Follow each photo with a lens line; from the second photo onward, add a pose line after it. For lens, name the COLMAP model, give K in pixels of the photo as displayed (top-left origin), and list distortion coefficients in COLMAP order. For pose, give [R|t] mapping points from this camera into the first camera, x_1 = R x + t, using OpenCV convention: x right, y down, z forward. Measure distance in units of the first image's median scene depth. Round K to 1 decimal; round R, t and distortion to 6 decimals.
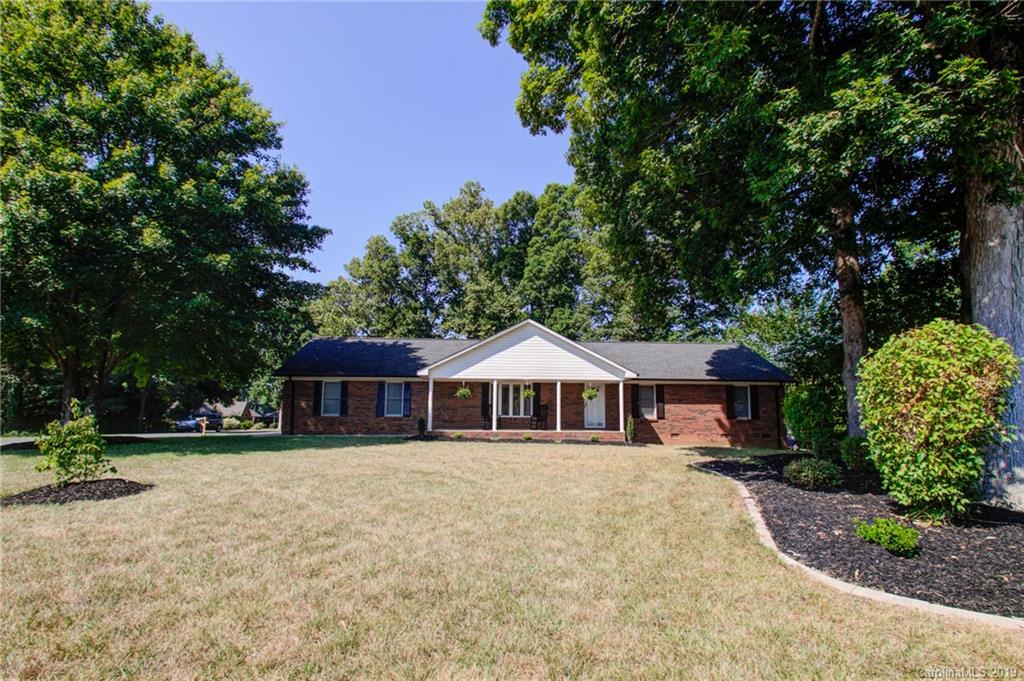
lens RADIAL K [[496.6, 0, 512.0], [0, 496.6, 340.5], [0, 0, 1]] dist [0.018452, 0.000227]
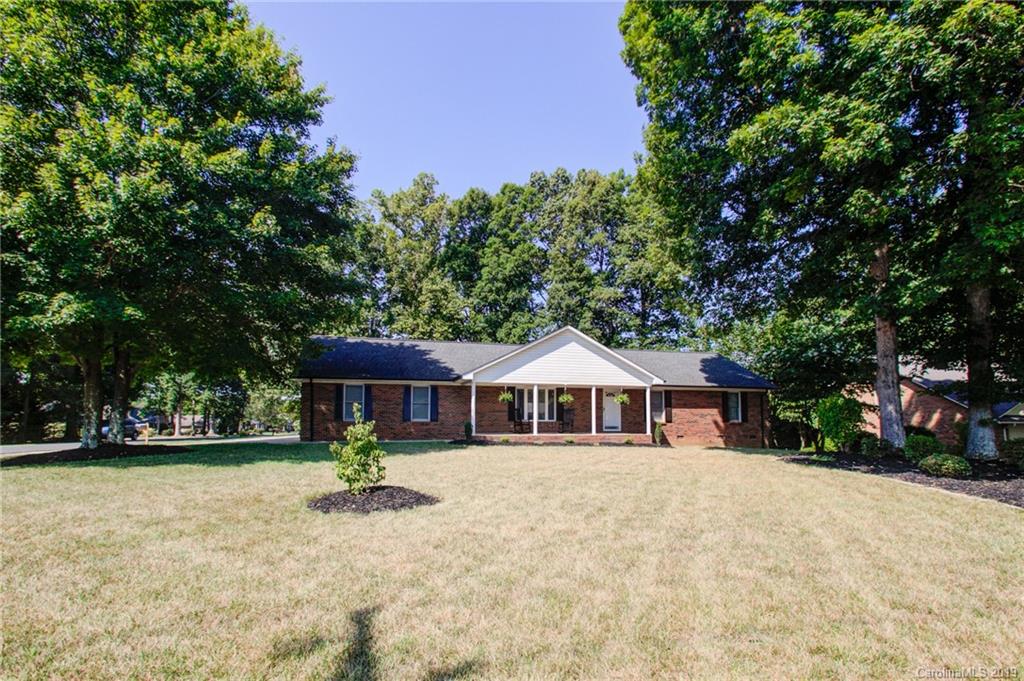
lens RADIAL K [[511.1, 0, 514.0], [0, 511.1, 371.7], [0, 0, 1]] dist [0.000783, 0.000149]
pose [[0.976415, 0.015686, 0.215332, -0.274971], [-0.027829, 0.998181, 0.053476, -0.001263], [-0.214101, -0.058207, 0.975076, -0.000807]]
